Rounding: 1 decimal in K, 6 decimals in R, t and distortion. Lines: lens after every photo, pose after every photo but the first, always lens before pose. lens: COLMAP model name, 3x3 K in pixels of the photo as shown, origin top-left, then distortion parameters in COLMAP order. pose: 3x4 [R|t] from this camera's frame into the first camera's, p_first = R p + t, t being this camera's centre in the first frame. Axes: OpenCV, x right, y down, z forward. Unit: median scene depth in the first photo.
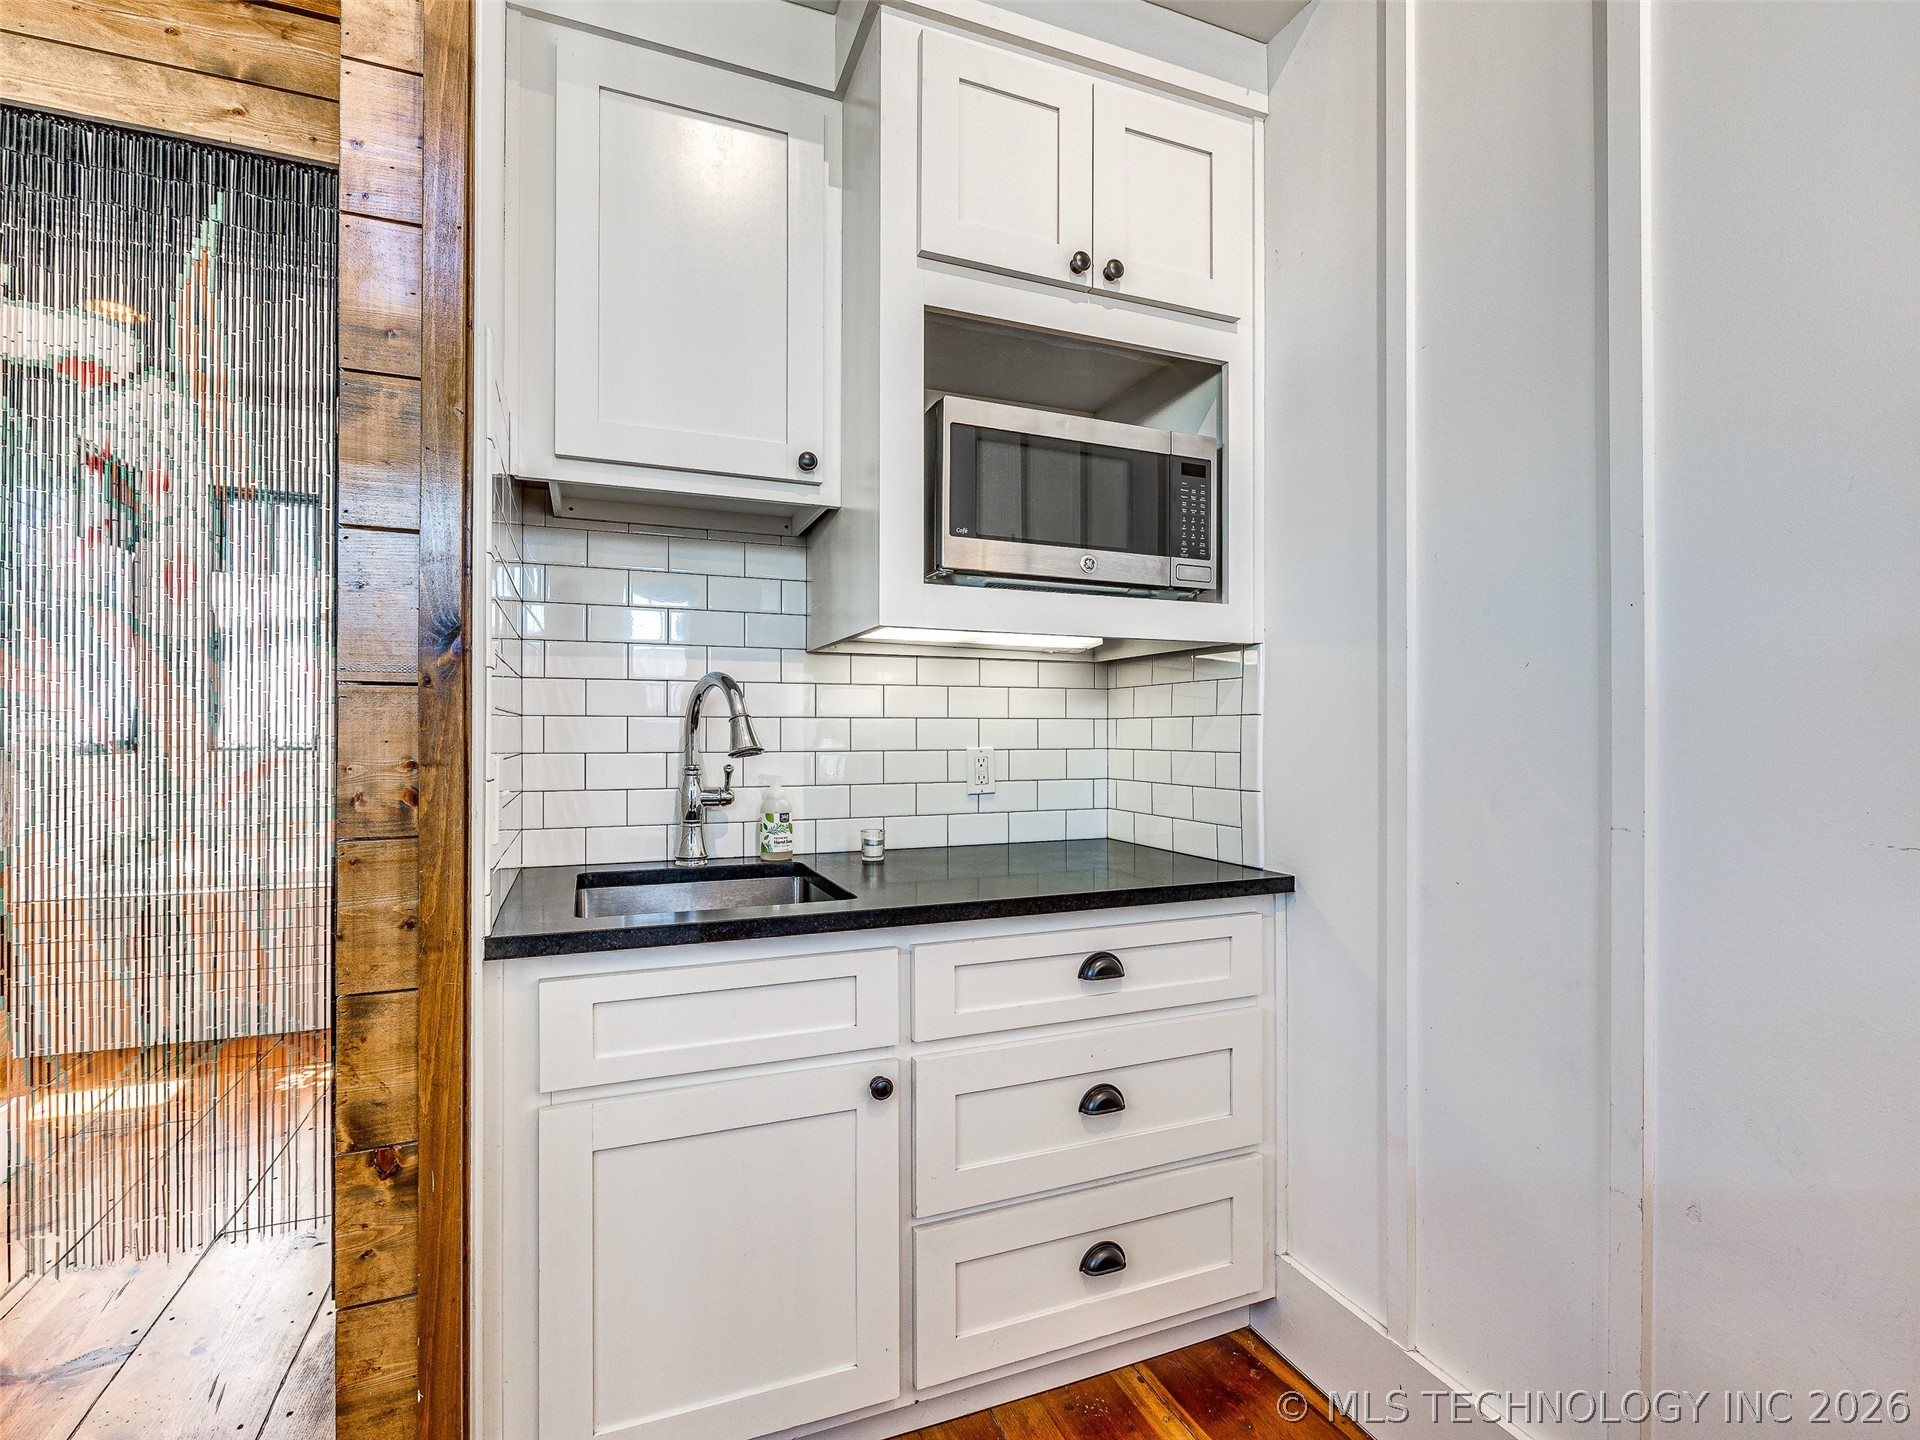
lens RADIAL K [[901.3, 0, 1007.4], [0, 901.3, 732.6], [0, 0, 1]] dist [0.001241, 0.000005]
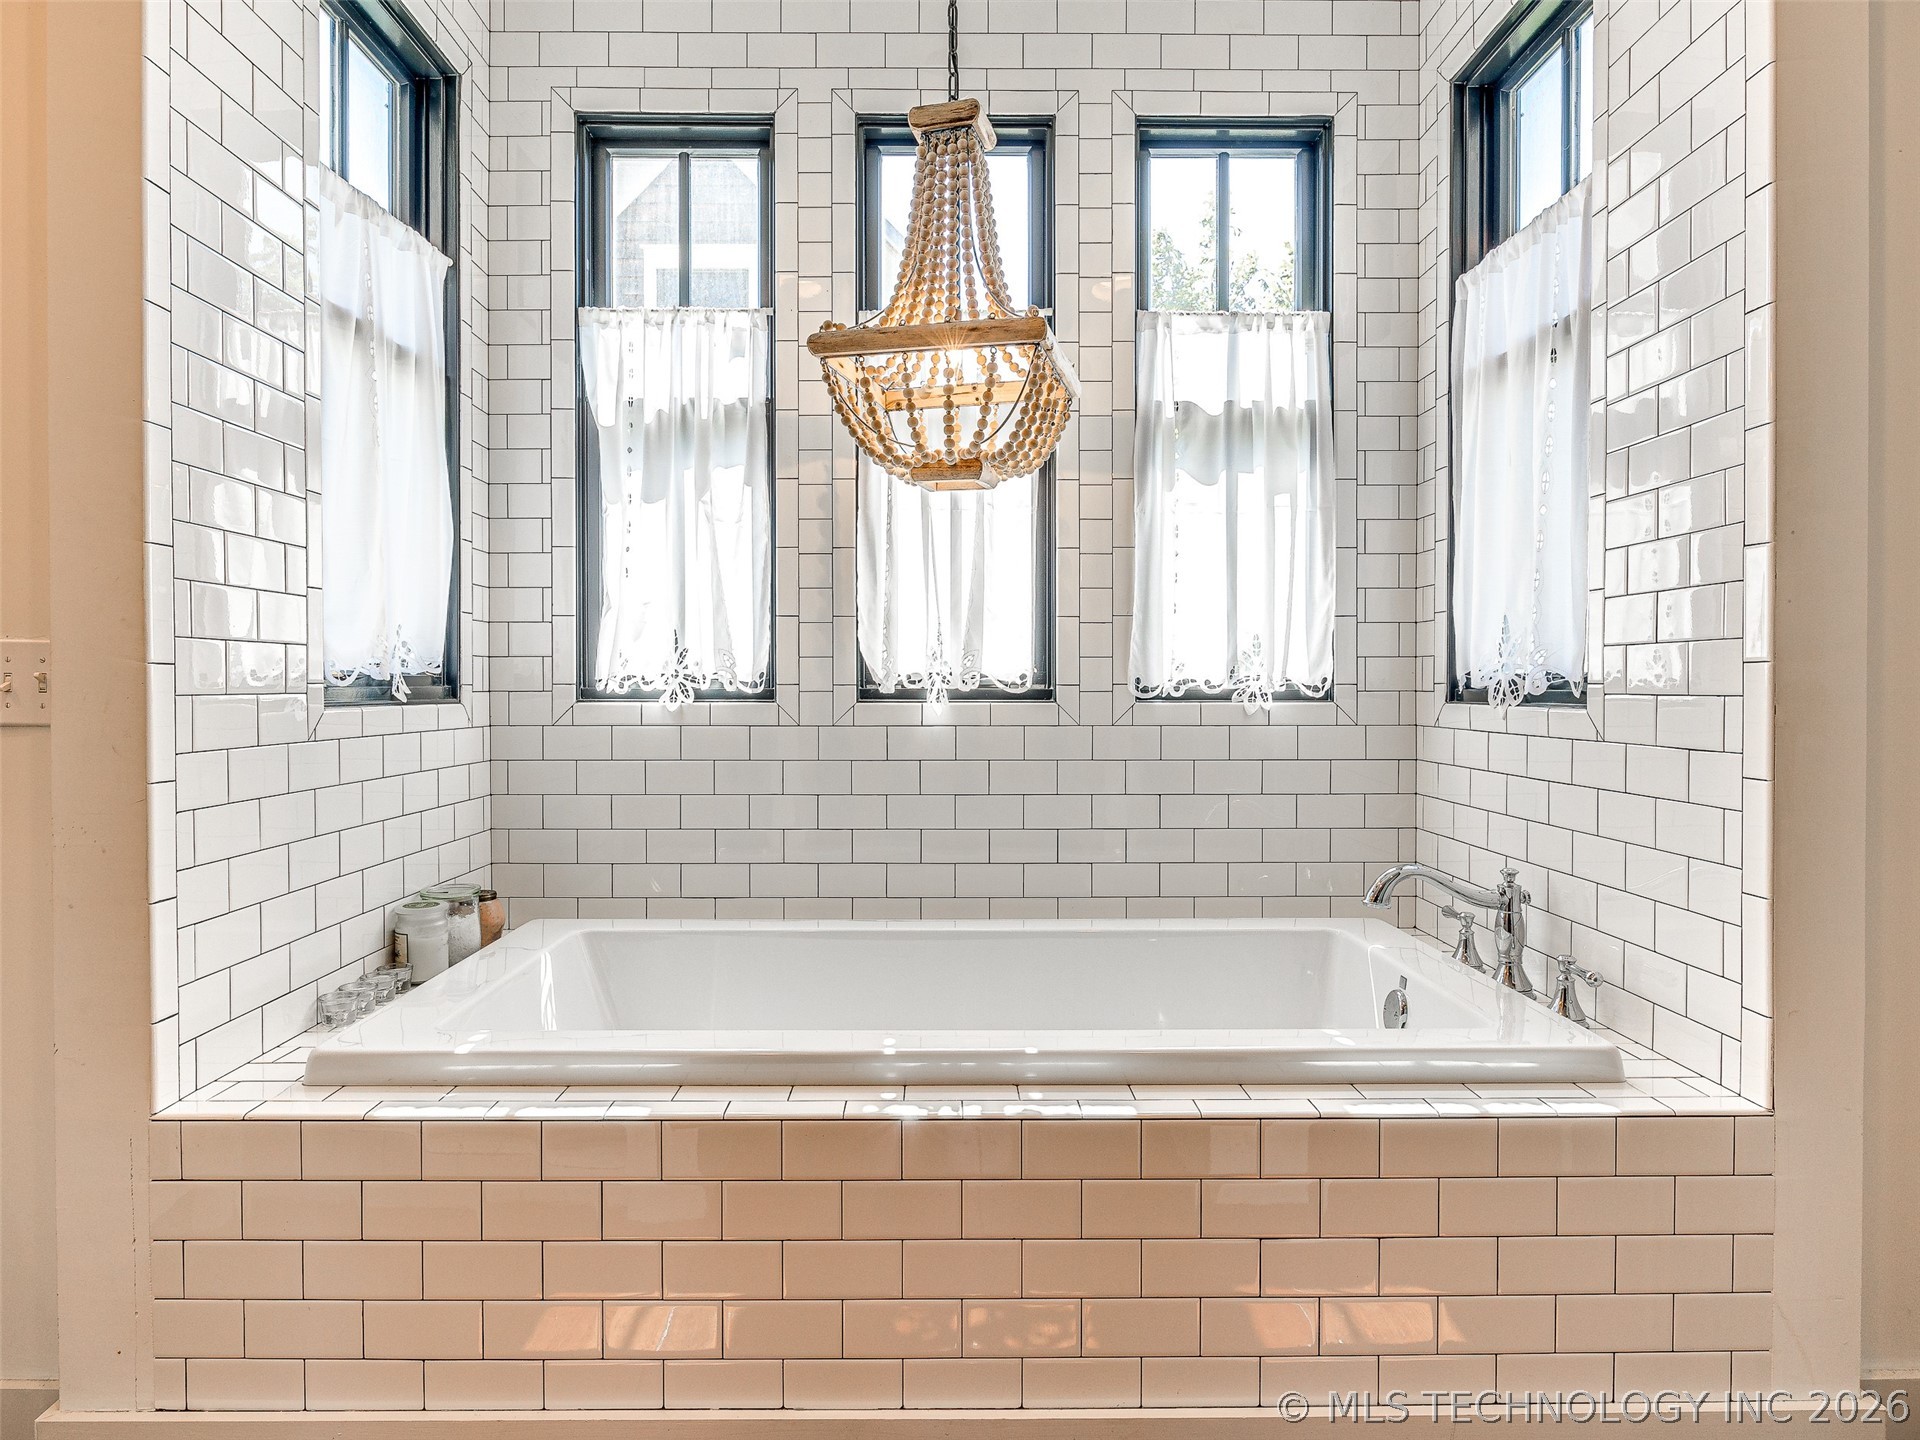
lens RADIAL K [[1172.9, 0, 960.0], [0, 1172.9, 720.0], [0, 0, 1]] dist [-0.002699, -0.000674]
pose [[0.915653, 0.004850, -0.401940, -1.364307], [0.003253, 0.999805, 0.019474, 0.059236], [0.401956, -0.019139, 0.915459, 1.552383]]
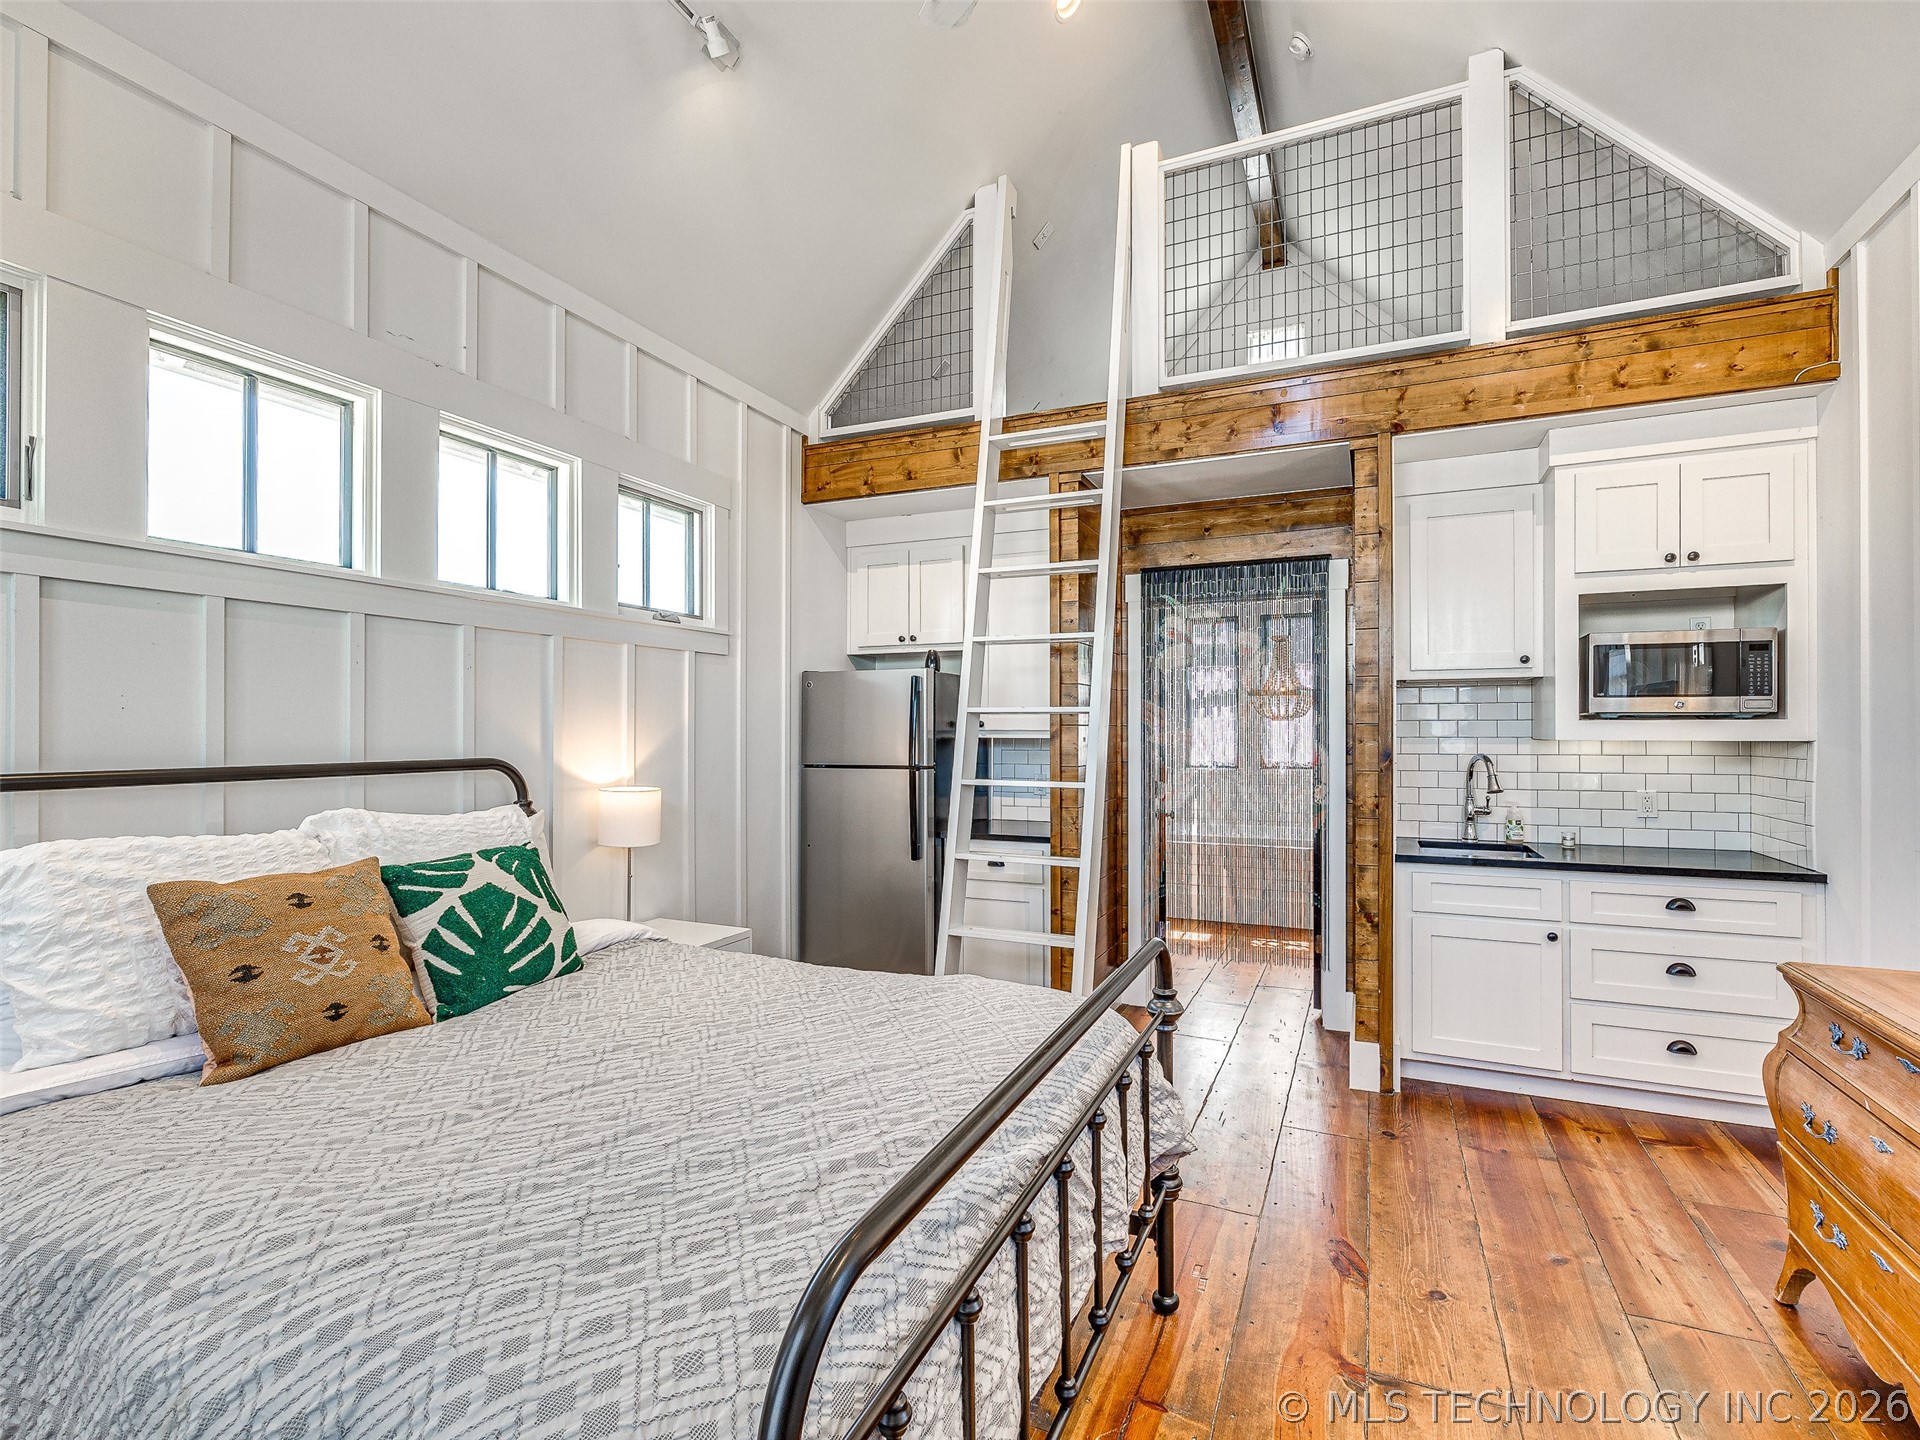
lens RADIAL K [[901.3, 0, 1007.4], [0, 901.3, 732.6], [0, 0, 1]] dist [0.001241, 0.000005]
pose [[0.682296, -0.006045, -0.731051, 0.504346], [0.002476, 0.999979, -0.005958, -0.111242], [0.731072, 0.002255, 0.682297, -1.365262]]
